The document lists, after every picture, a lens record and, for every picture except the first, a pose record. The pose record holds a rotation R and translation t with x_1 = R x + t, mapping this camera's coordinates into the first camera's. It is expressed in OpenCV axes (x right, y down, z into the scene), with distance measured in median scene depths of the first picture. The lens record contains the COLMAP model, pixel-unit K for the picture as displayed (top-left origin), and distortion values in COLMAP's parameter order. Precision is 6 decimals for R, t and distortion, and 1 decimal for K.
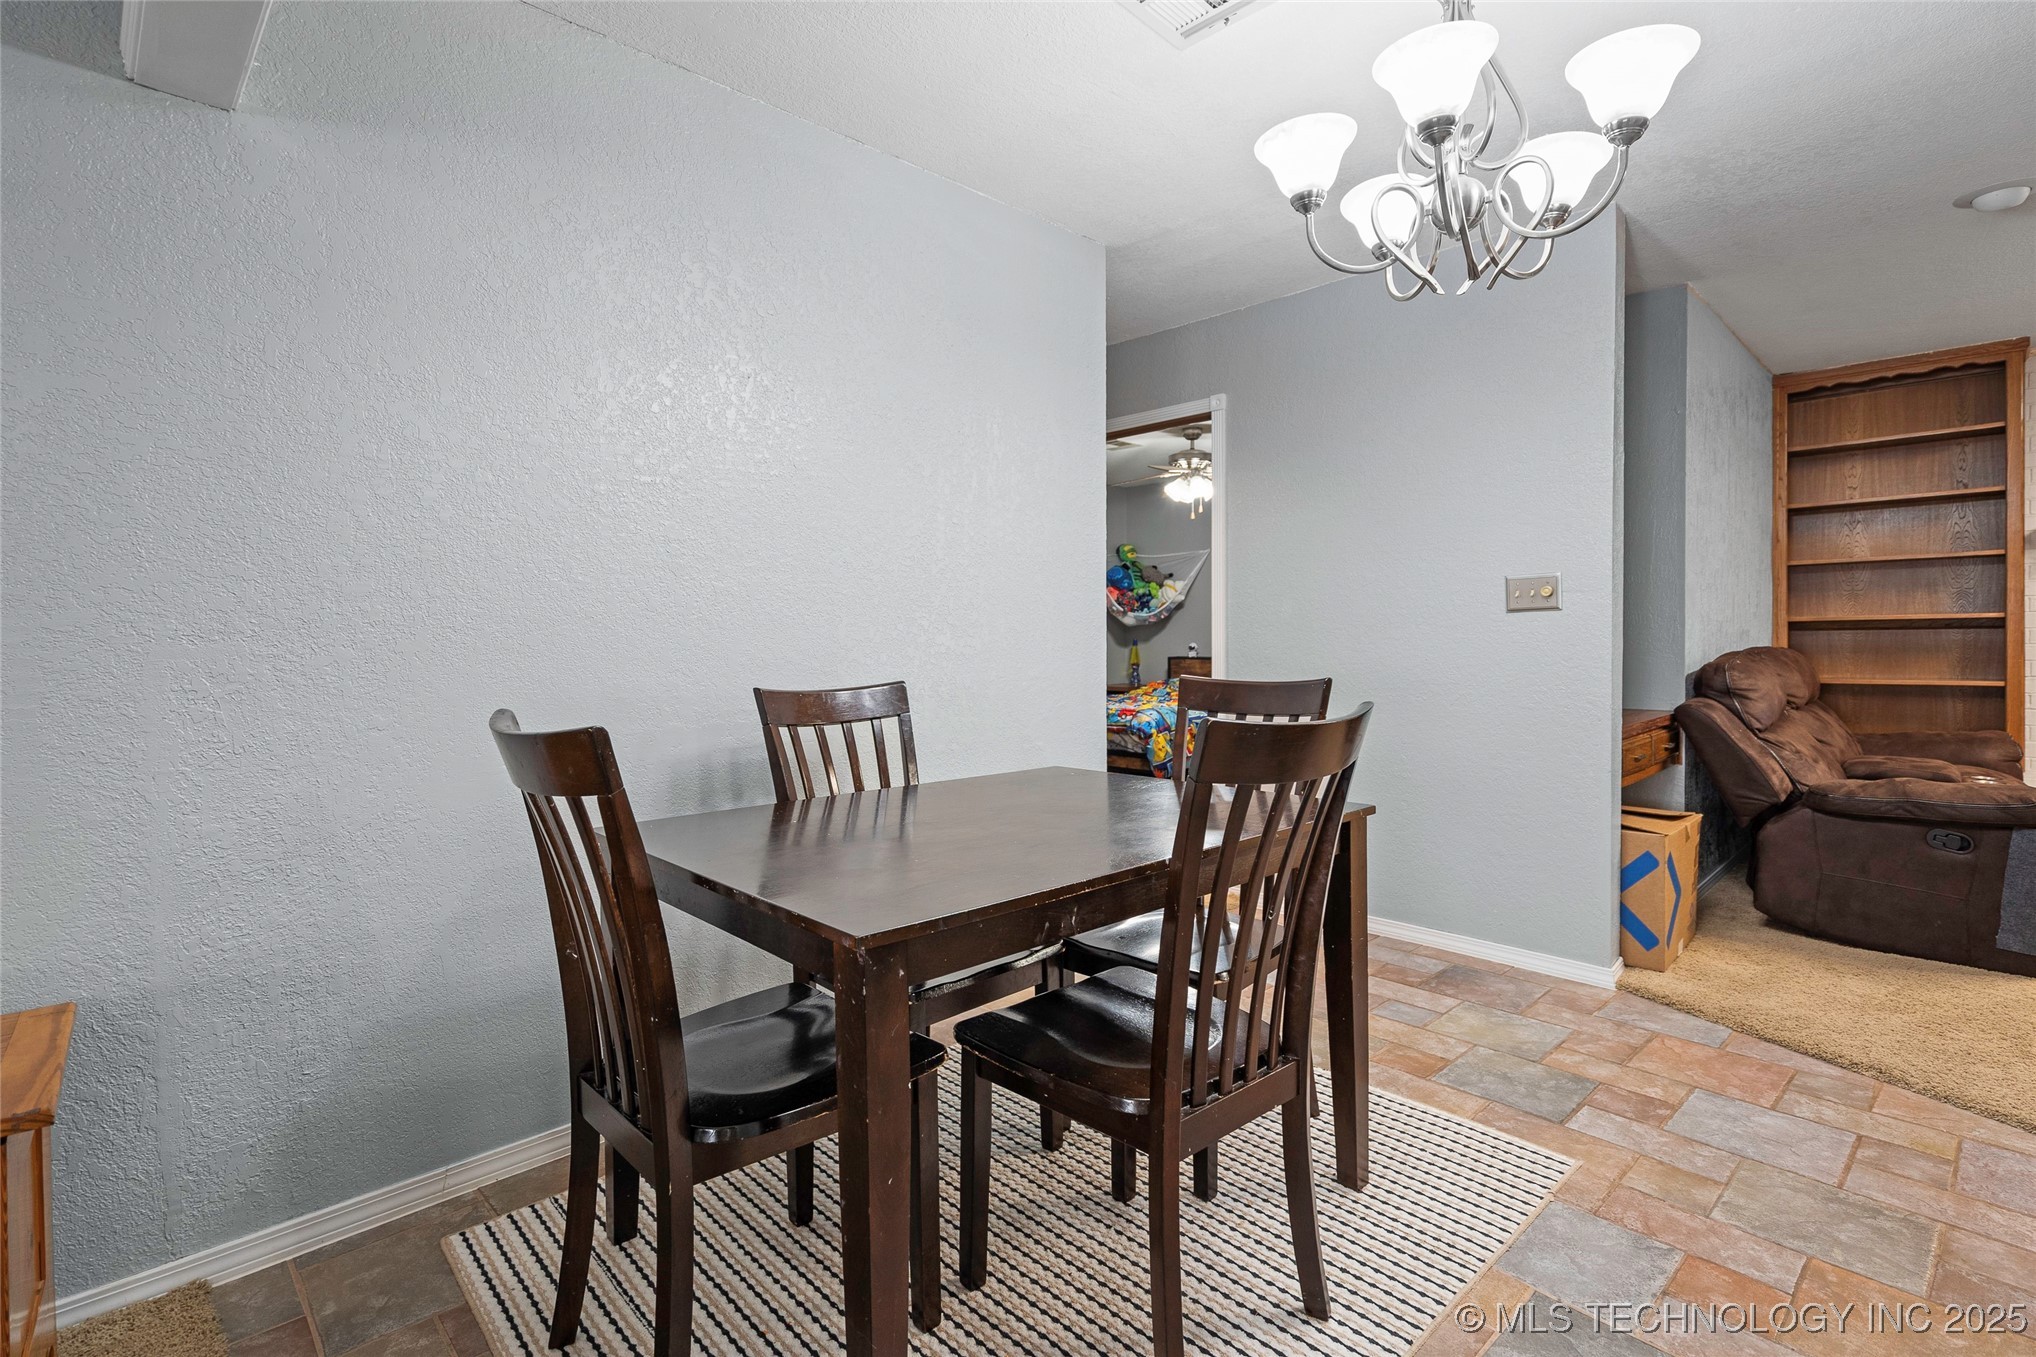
lens RADIAL K [[949.7, 0, 1012.6], [0, 949.7, 645.1], [0, 0, 1]] dist [0.001104, 0.000546]
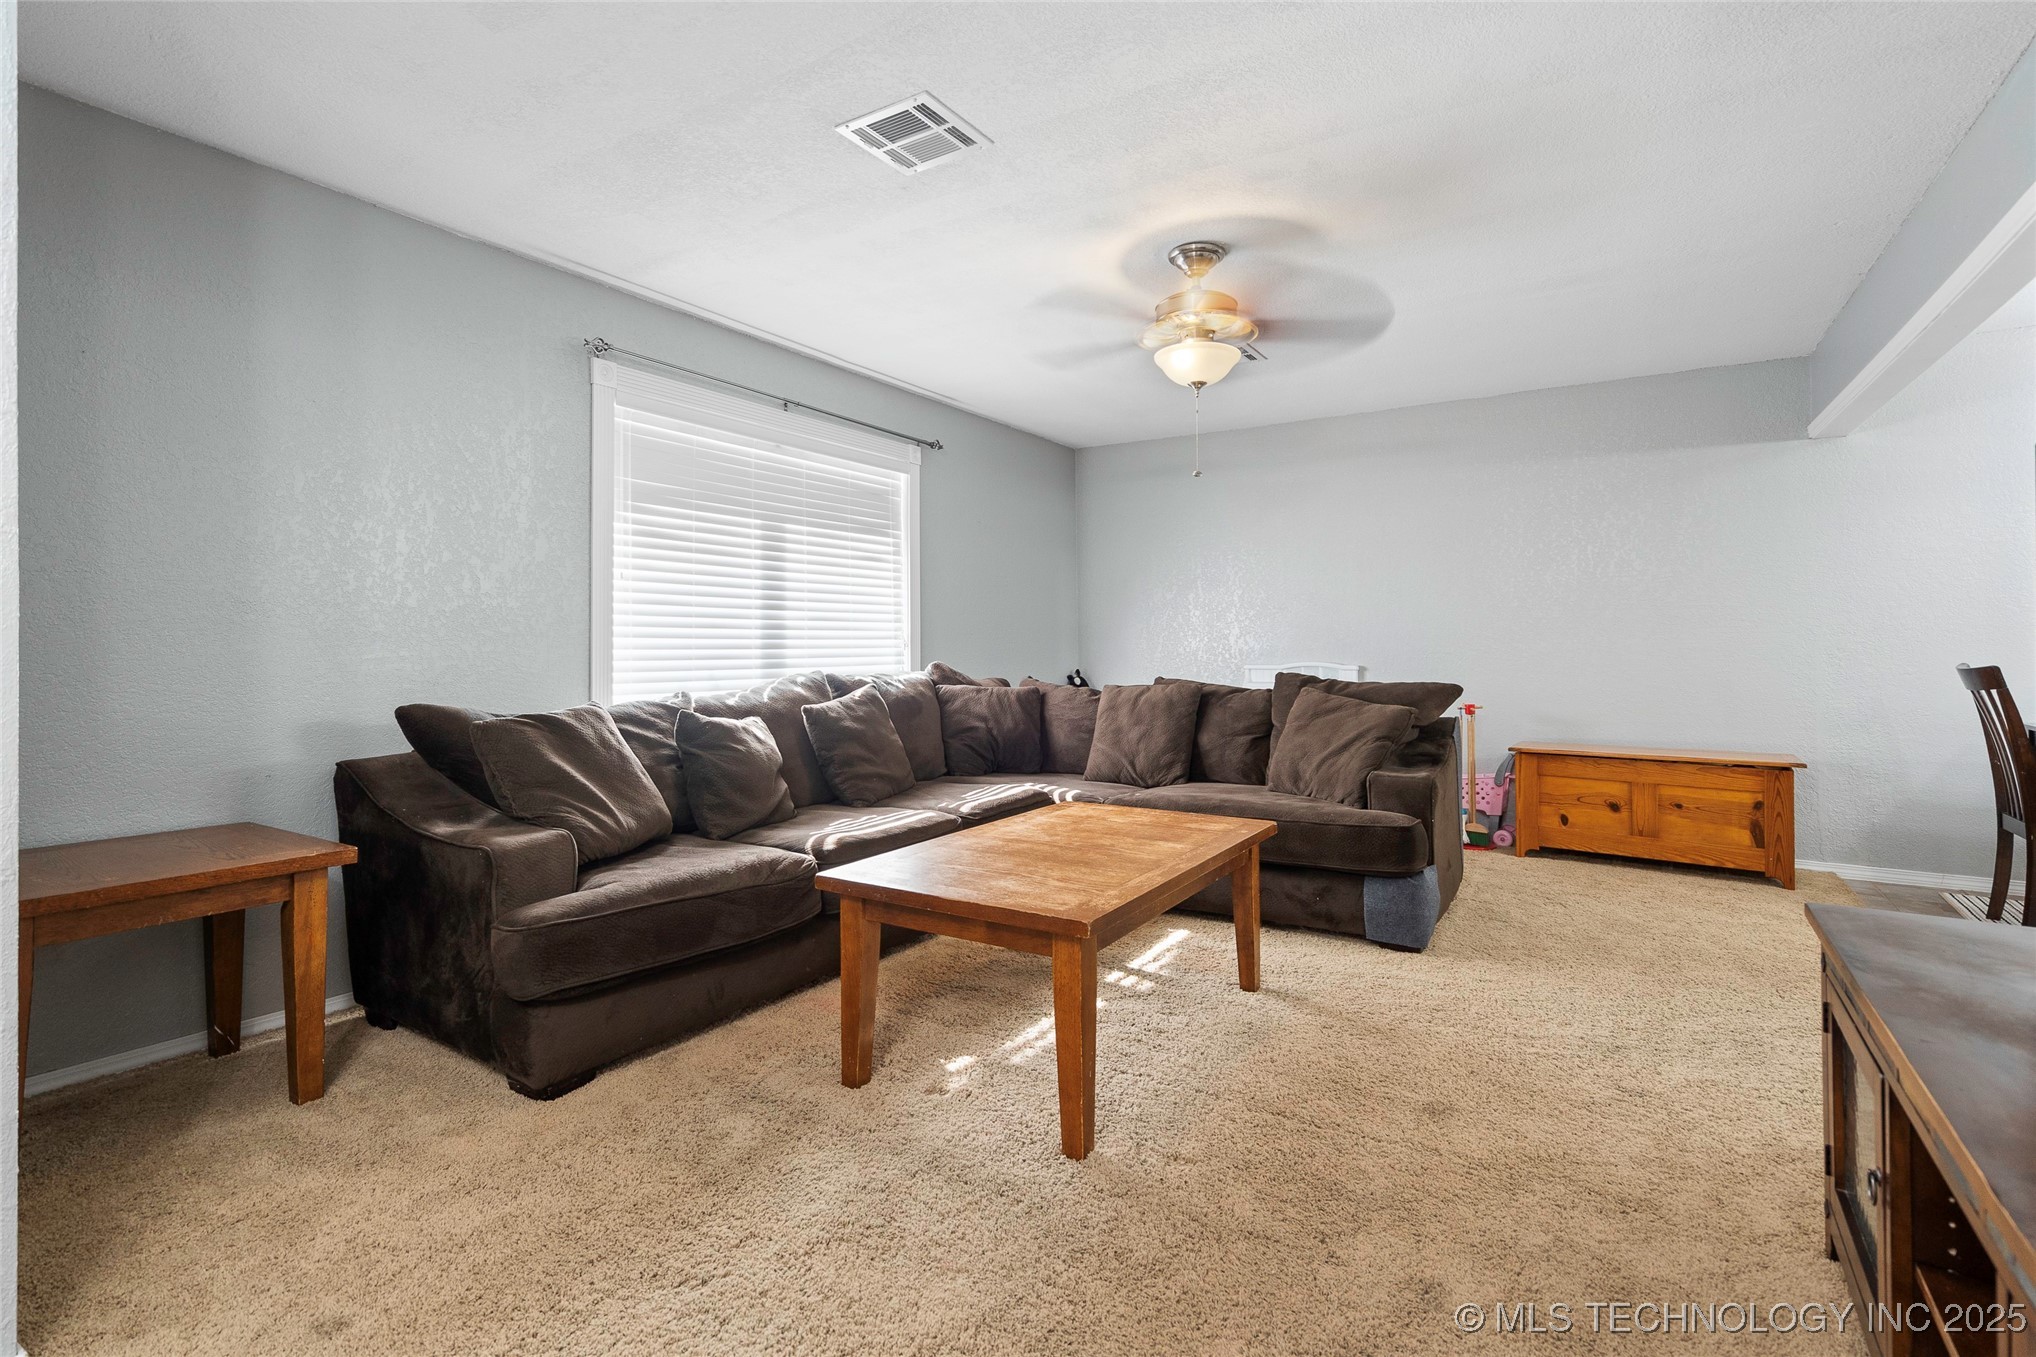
lens RADIAL K [[949.7, 0, 1001.0], [0, 949.7, 633.8], [0, 0, 1]] dist [0.001104, 0.000546]
pose [[0.223237, -0.003523, -0.974758, 1.482153], [-0.007987, 0.999953, -0.005443, 0.022699], [0.974731, 0.009000, 0.223198, -2.259894]]
